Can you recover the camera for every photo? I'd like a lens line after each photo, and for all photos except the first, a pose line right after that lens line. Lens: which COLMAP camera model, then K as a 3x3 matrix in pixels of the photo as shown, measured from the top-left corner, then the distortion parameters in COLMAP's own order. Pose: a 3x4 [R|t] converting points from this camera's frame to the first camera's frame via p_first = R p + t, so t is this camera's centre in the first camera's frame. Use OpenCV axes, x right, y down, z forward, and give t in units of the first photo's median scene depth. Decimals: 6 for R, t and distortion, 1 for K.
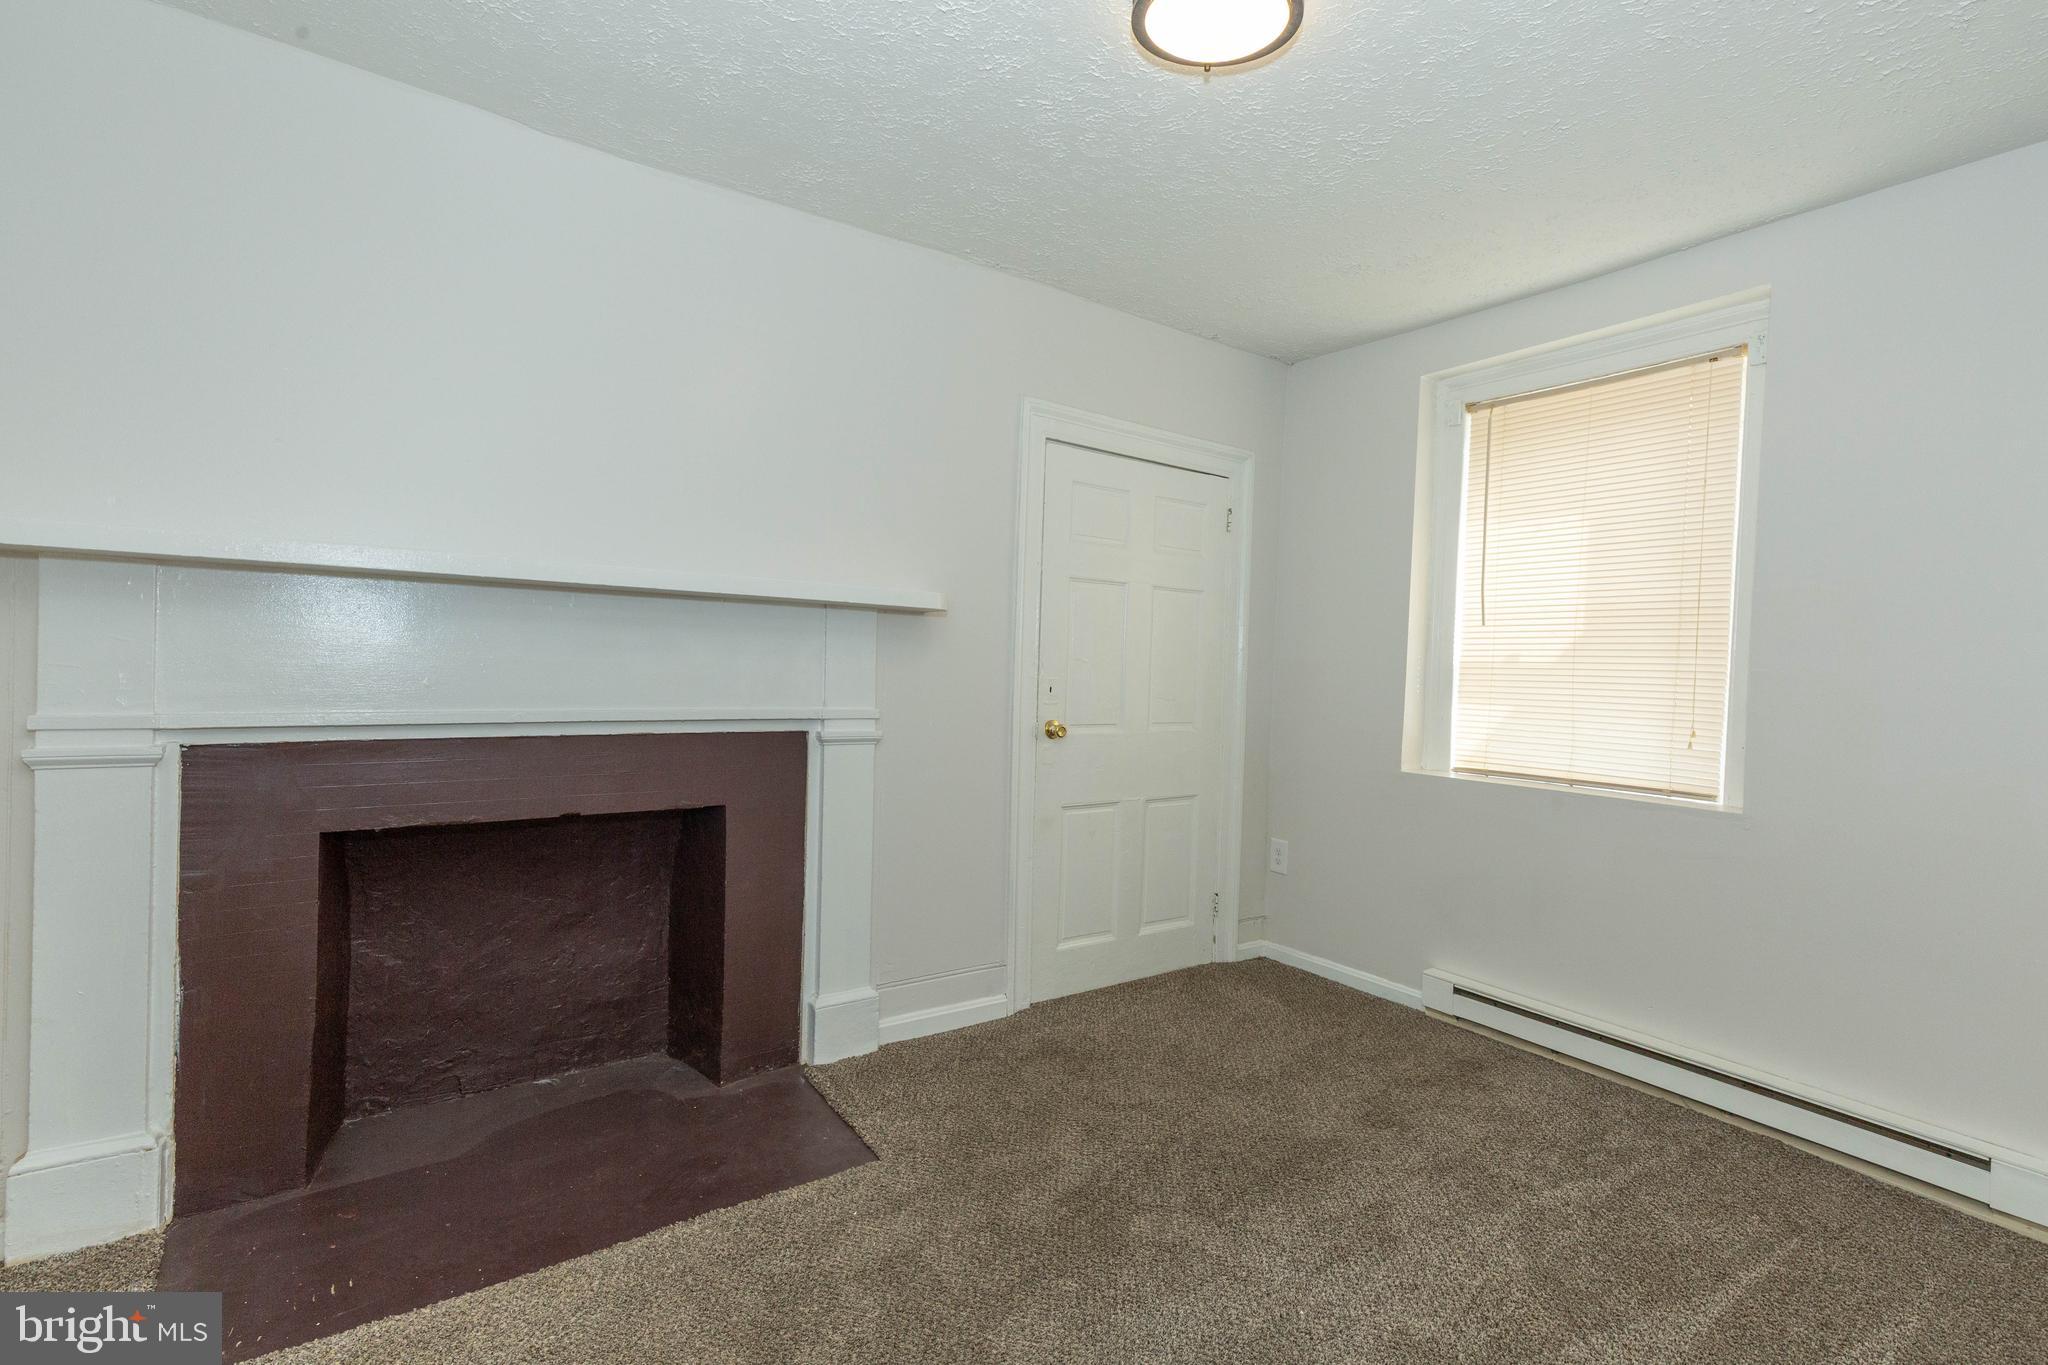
lens RADIAL K [[945.1, 0, 1034.8], [0, 945.1, 683.1], [0, 0, 1]] dist [0.014944, 0.000231]
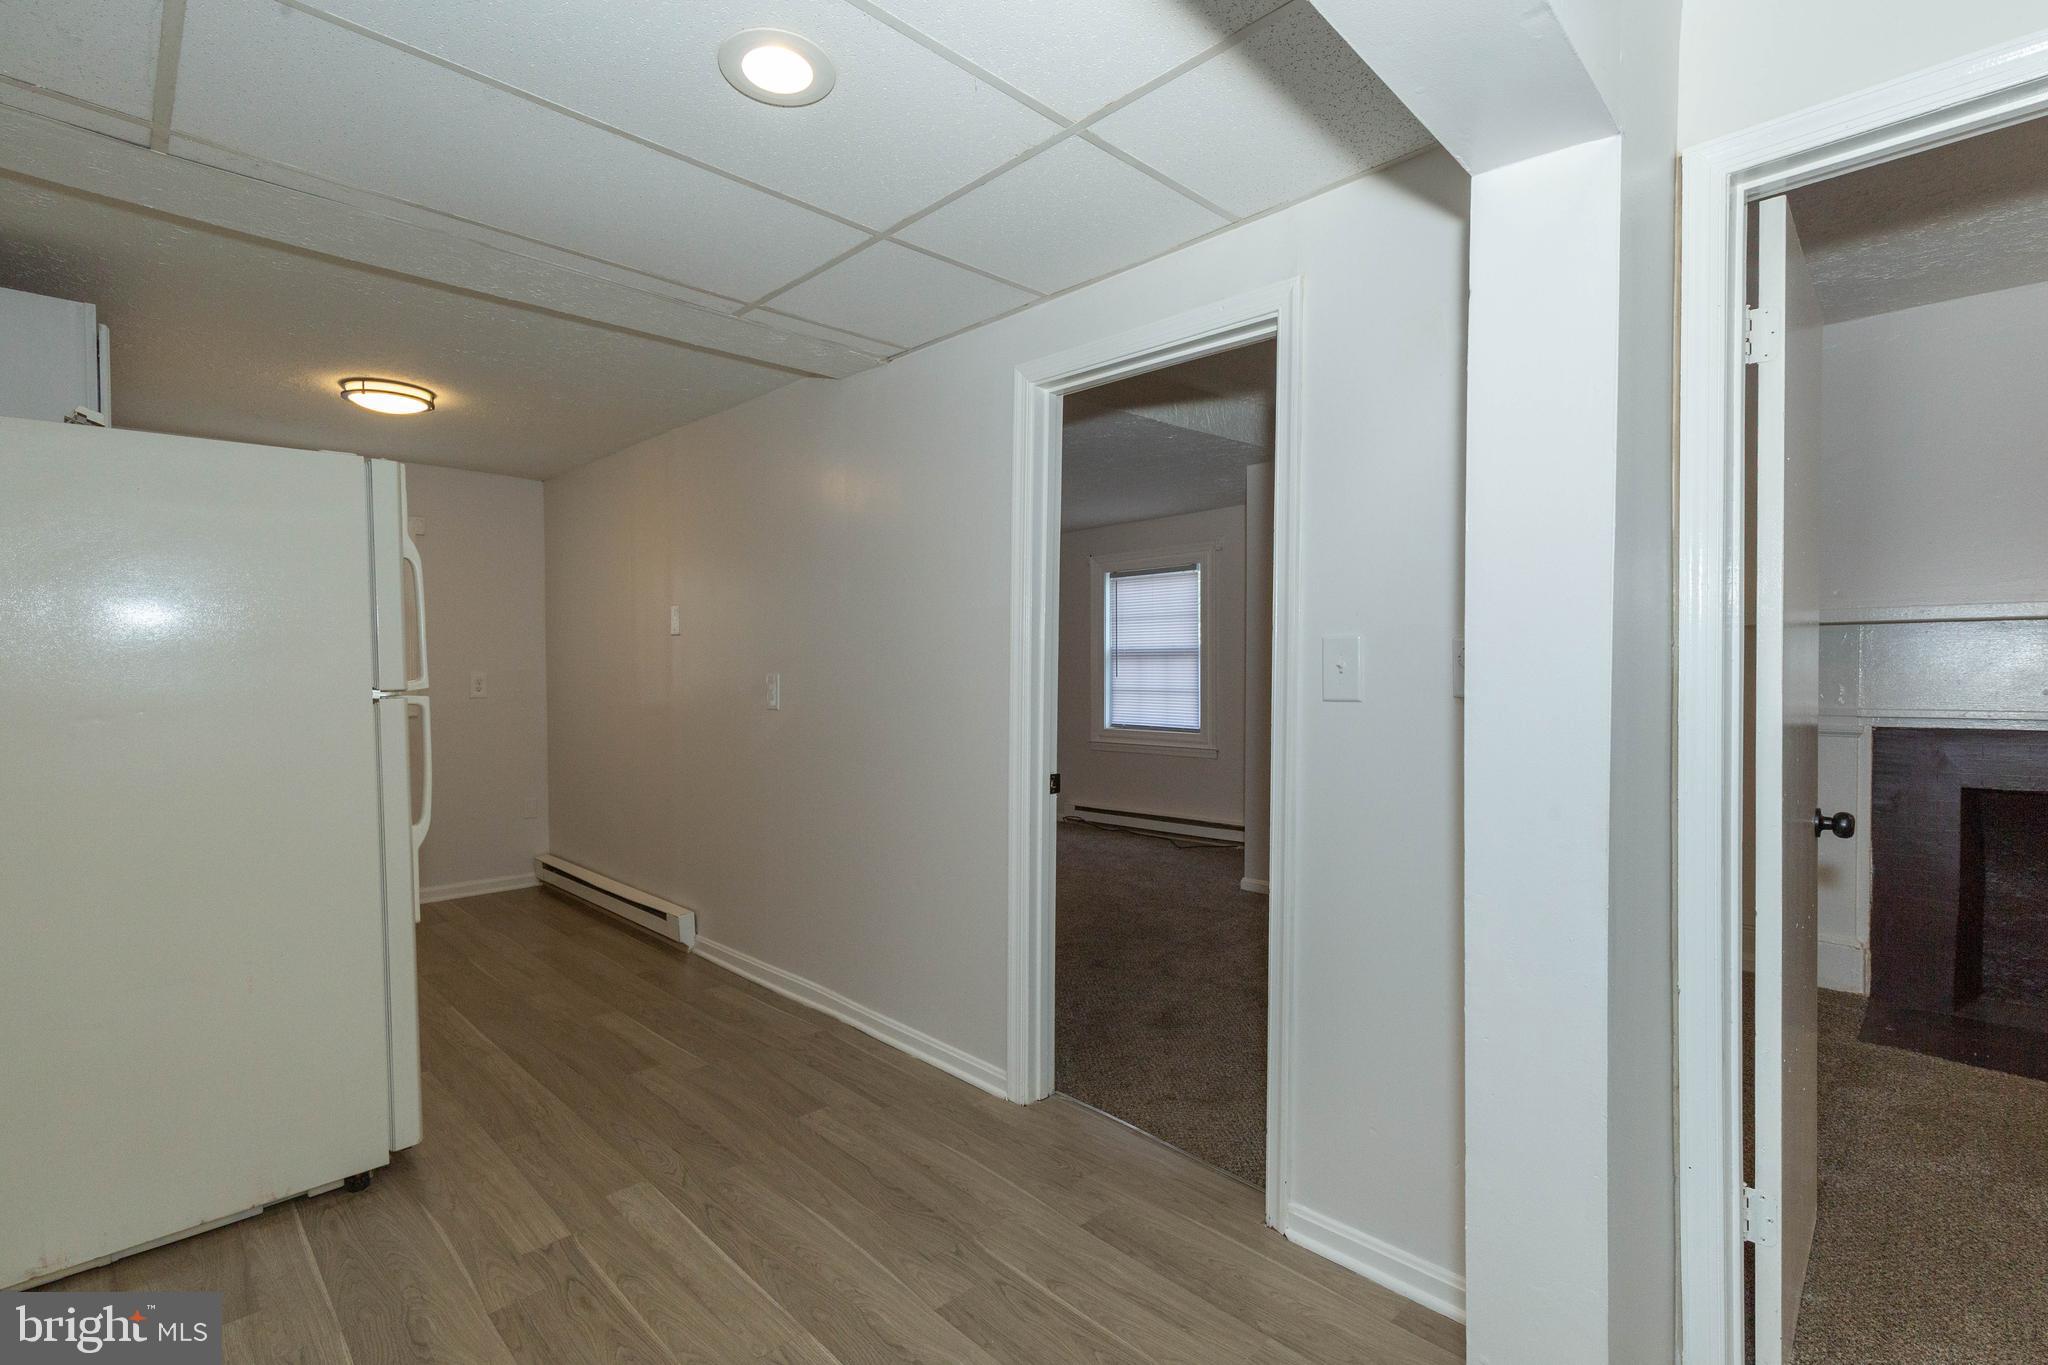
lens RADIAL K [[945.1, 0, 1028.5], [0, 945.1, 688.2], [0, 0, 1]] dist [0.014944, 0.000231]
pose [[0.157111, -0.015716, -0.987456, 0.587365], [-0.018704, 0.999647, -0.018886, 0.053984], [0.987404, 0.021437, 0.156761, -0.789317]]
